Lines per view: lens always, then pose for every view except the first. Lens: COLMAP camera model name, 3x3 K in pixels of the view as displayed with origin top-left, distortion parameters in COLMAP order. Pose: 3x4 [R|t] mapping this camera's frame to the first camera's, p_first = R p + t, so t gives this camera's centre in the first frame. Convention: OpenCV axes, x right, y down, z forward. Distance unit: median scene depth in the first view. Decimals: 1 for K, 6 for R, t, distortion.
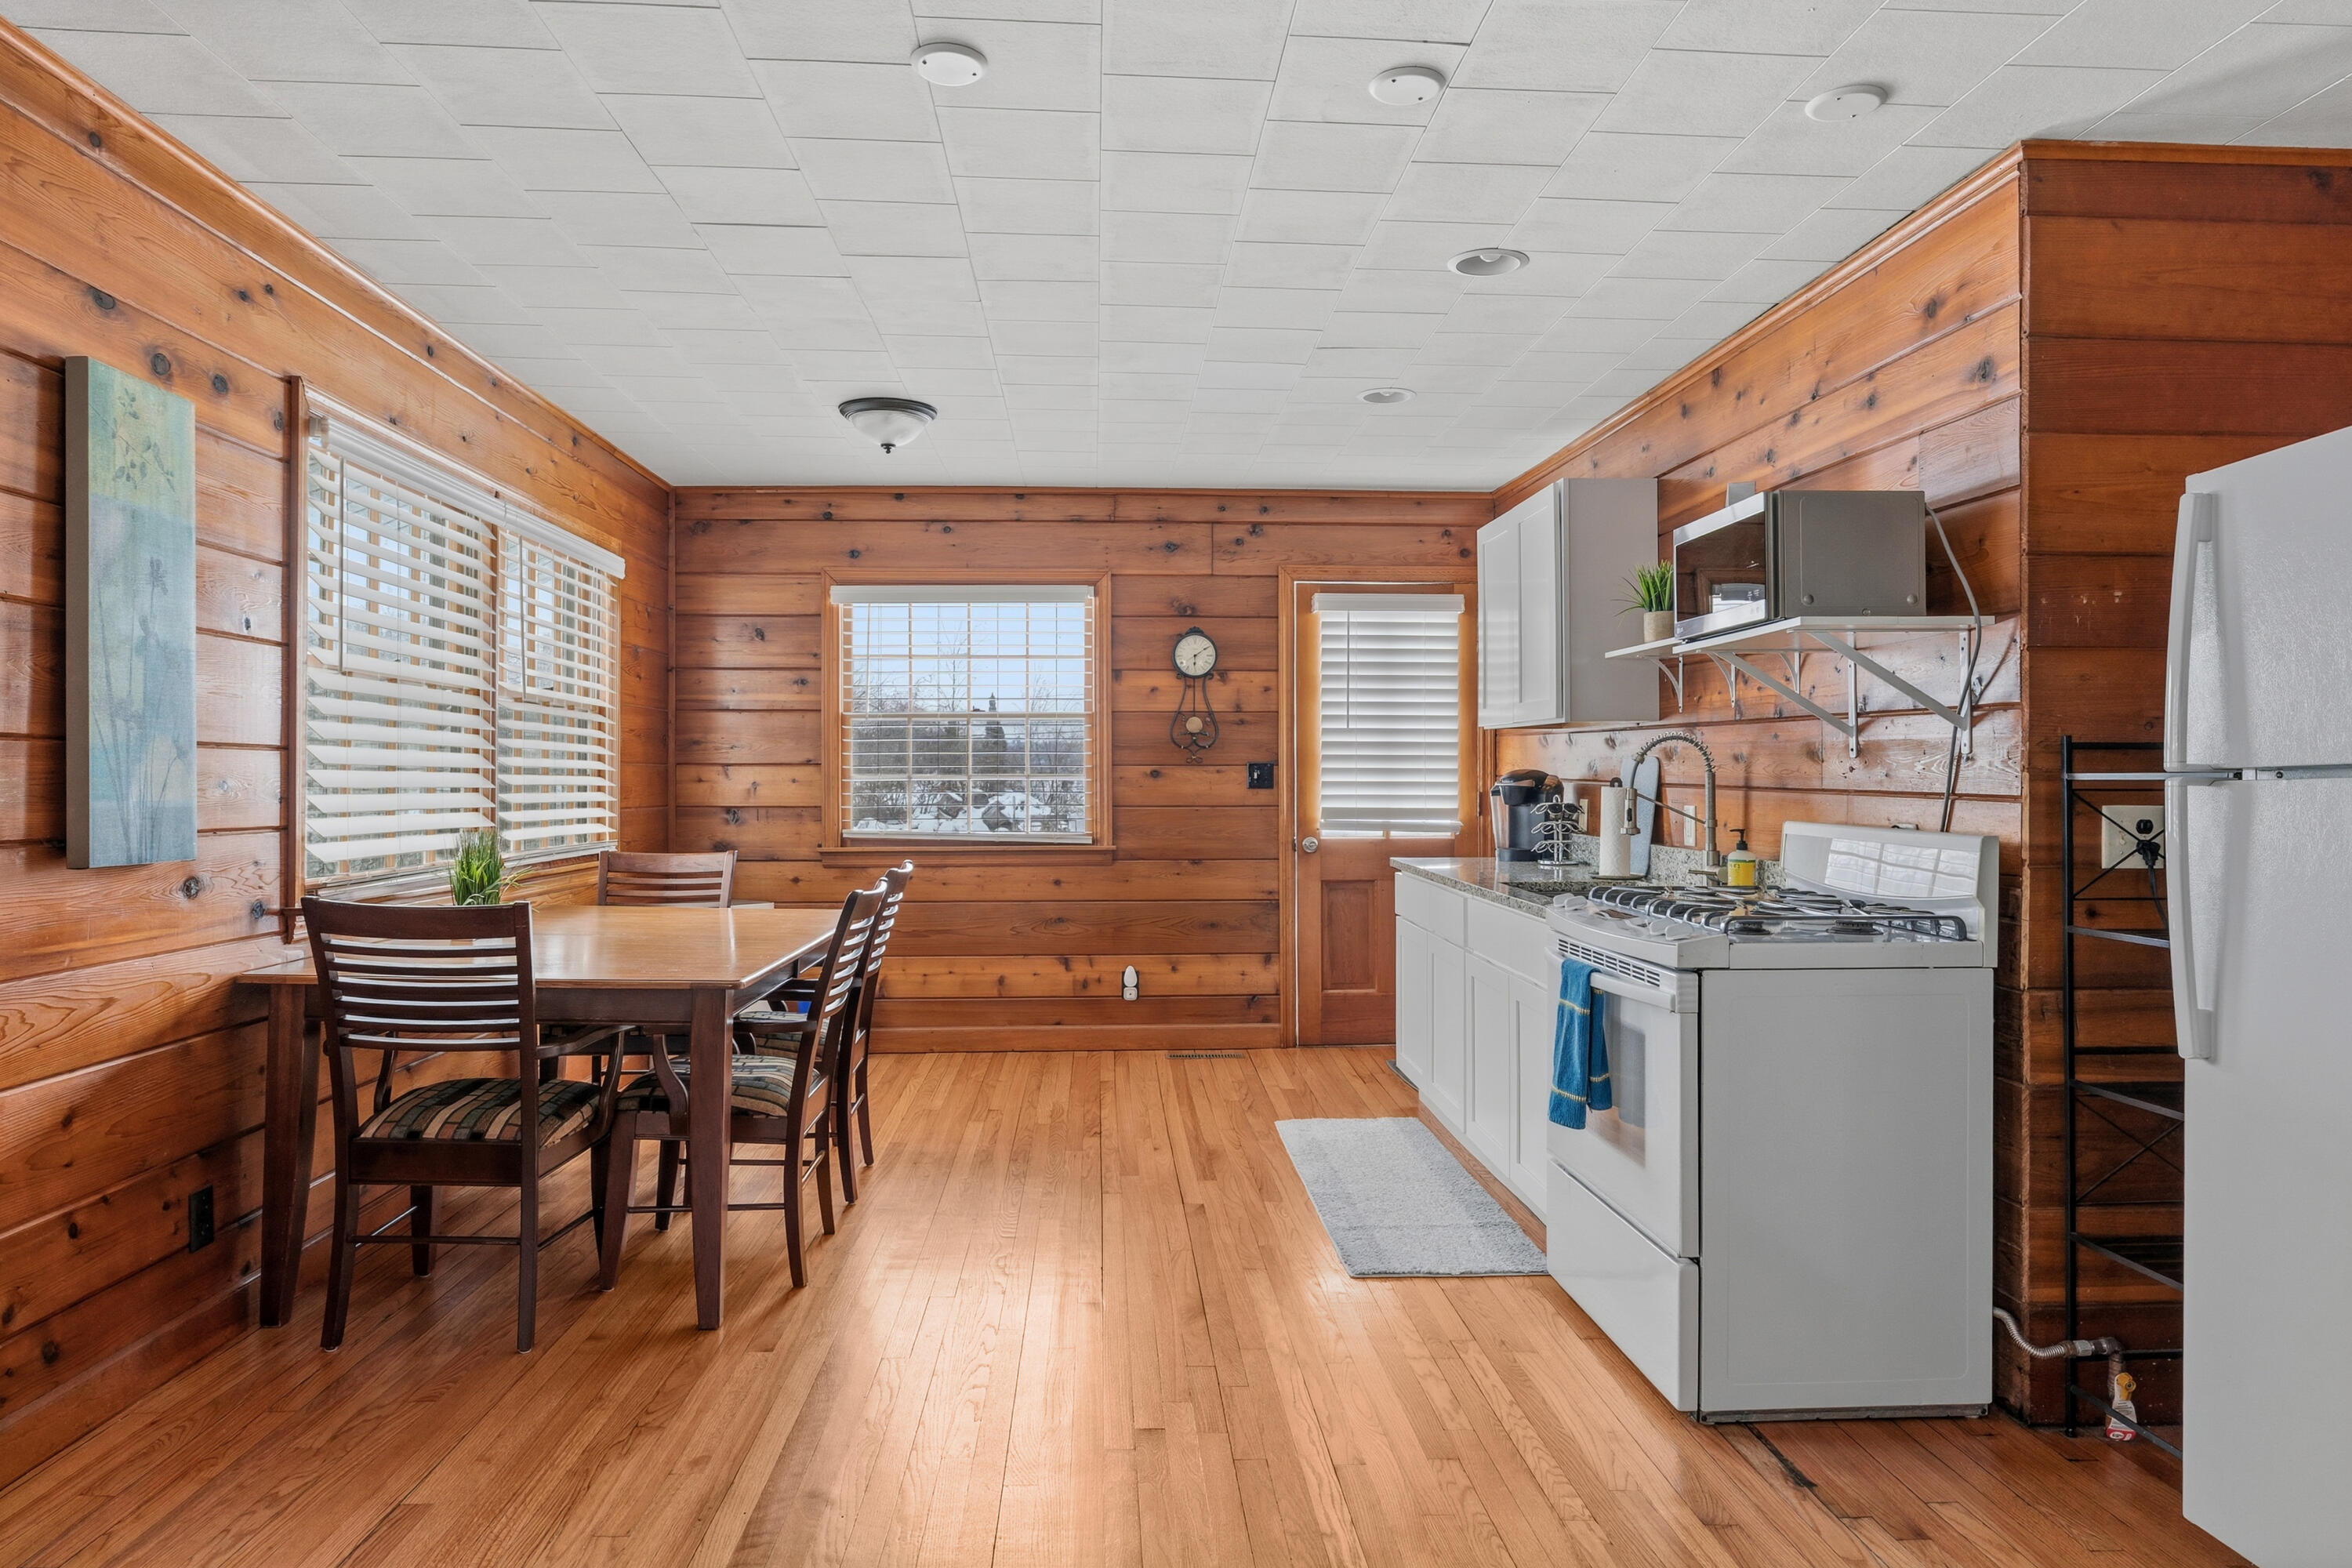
lens RADIAL K [[1426.5, 0, 1177.7], [0, 1426.5, 779.7], [0, 0, 1]] dist [0.002029, 0.000755]
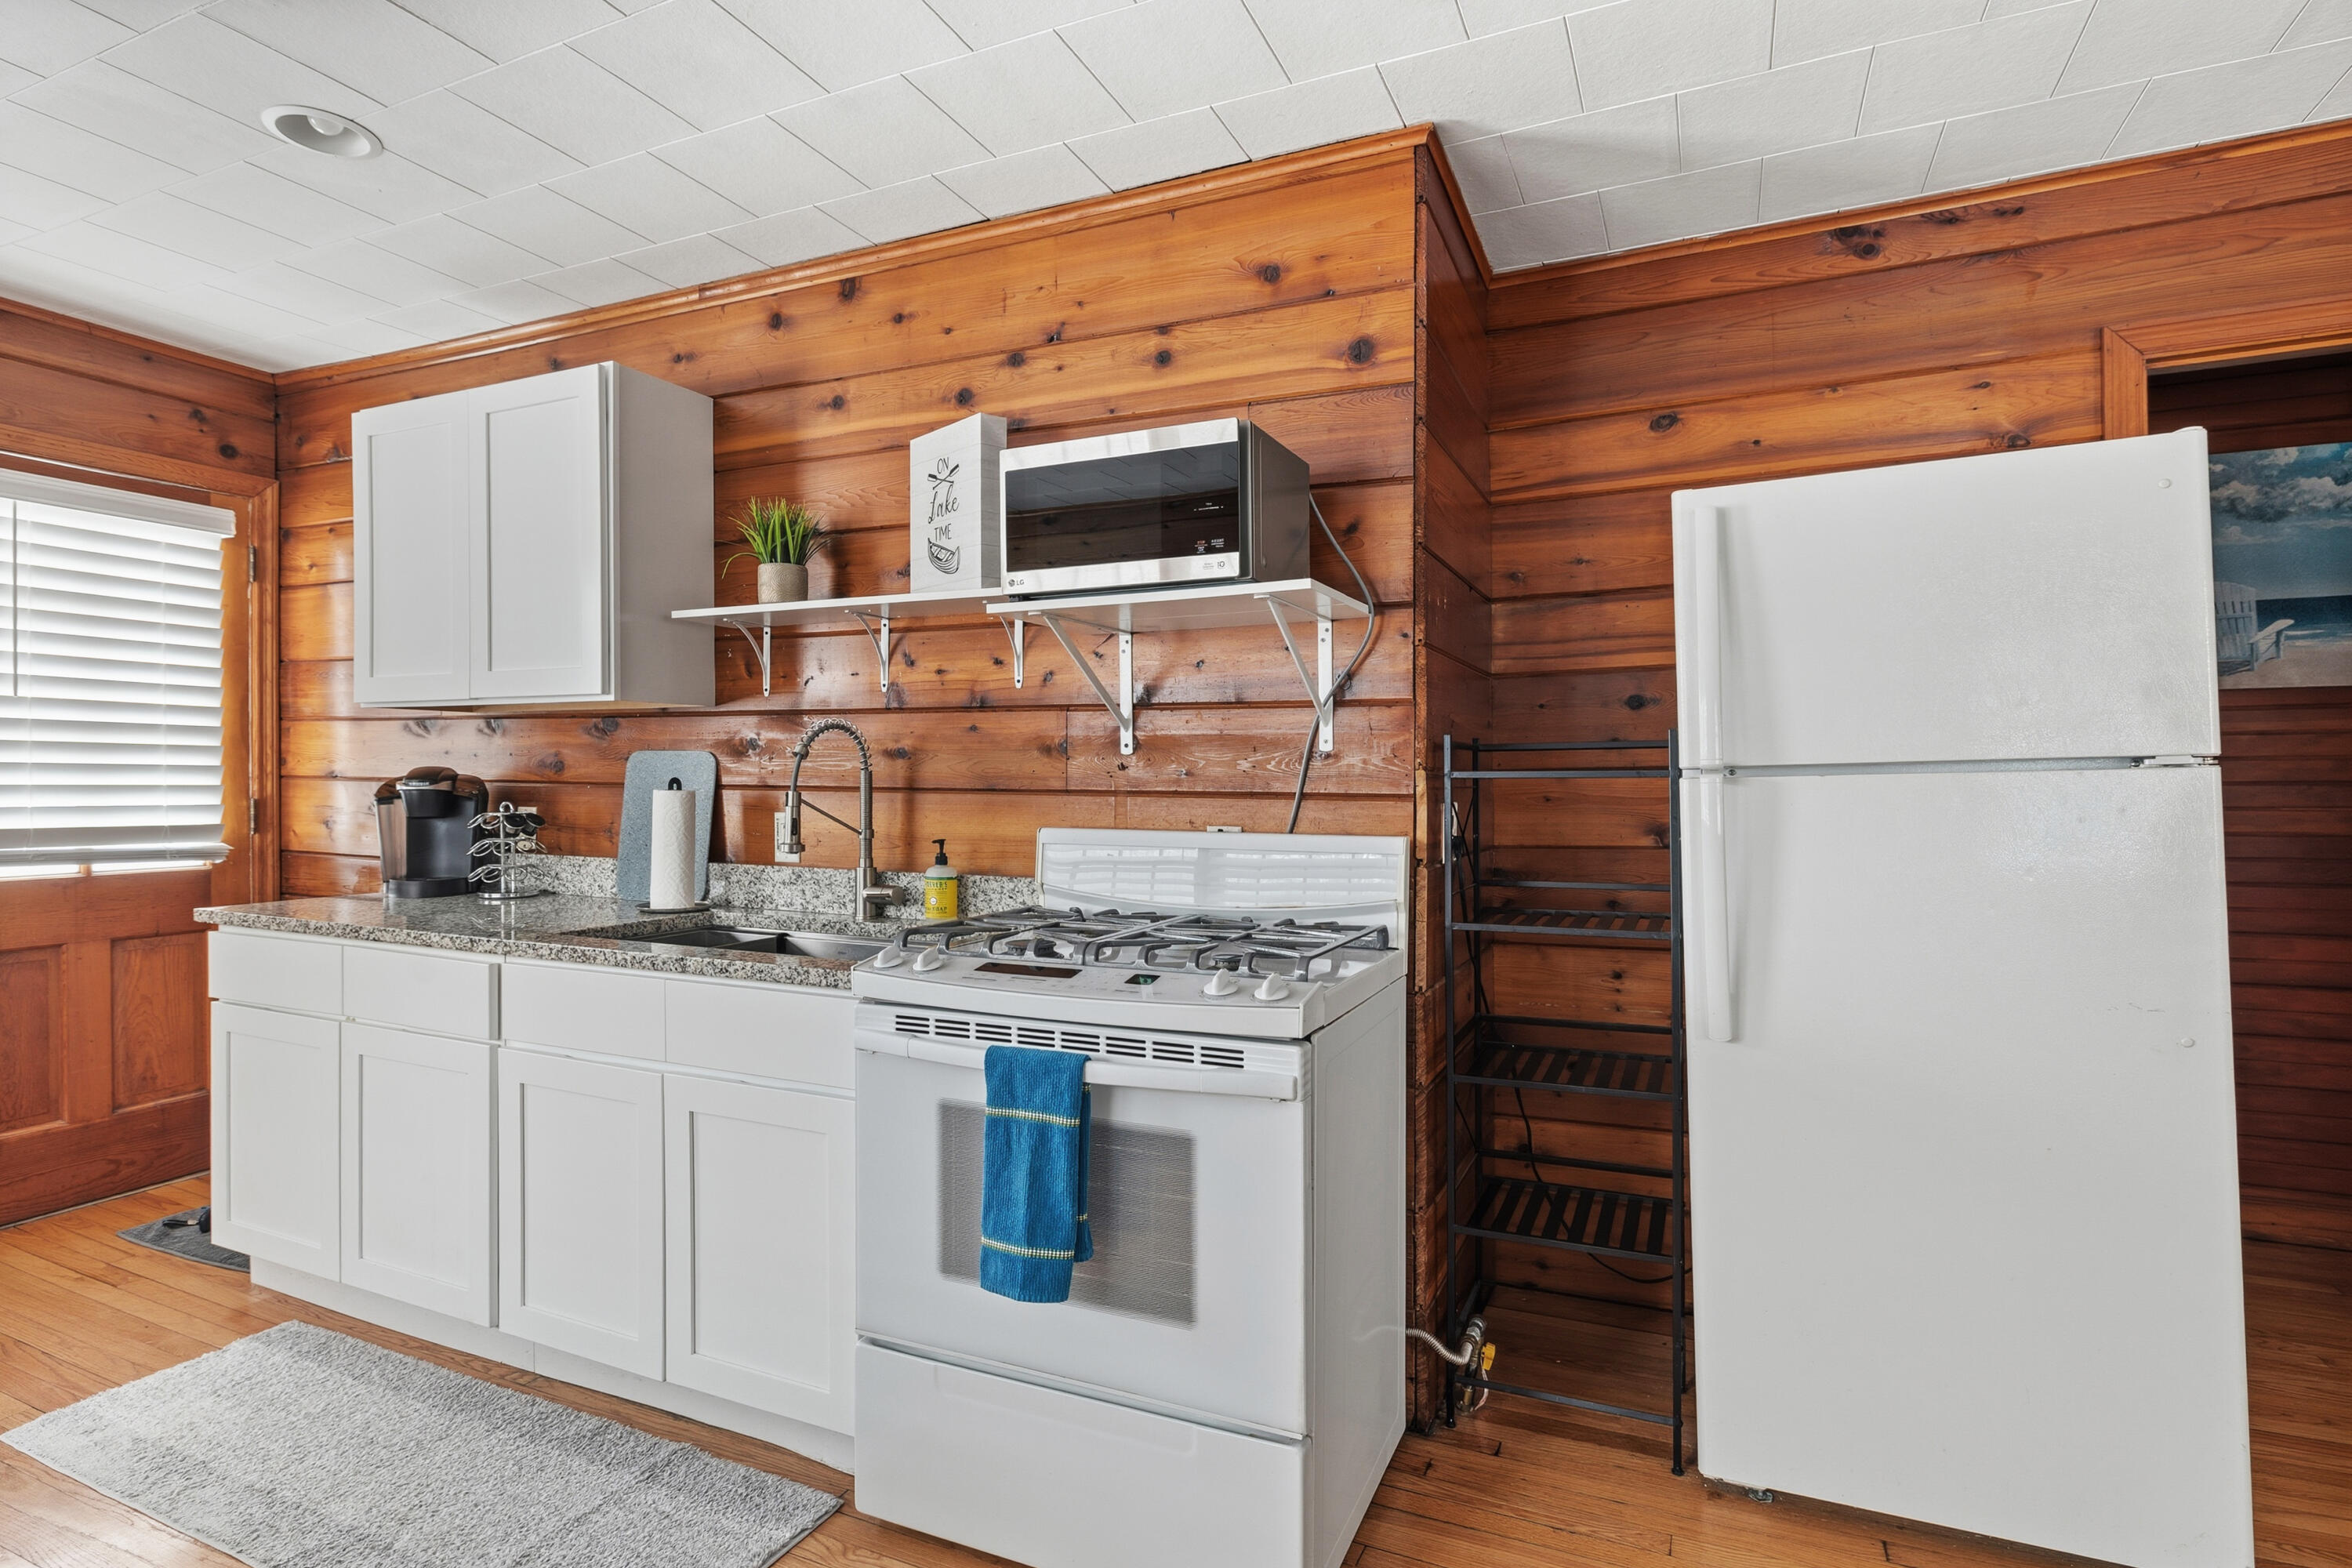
lens RADIAL K [[1194.9, 0, 1171.0], [0, 1194.9, 783.6], [0, 0, 1]] dist [-0.003442, -0.000270]
pose [[0.471529, 0.000537, 0.881850, -0.174984], [0.001032, 0.999999, -0.001160, 0.003772], [-0.881850, 0.001457, 0.471528, 0.640873]]
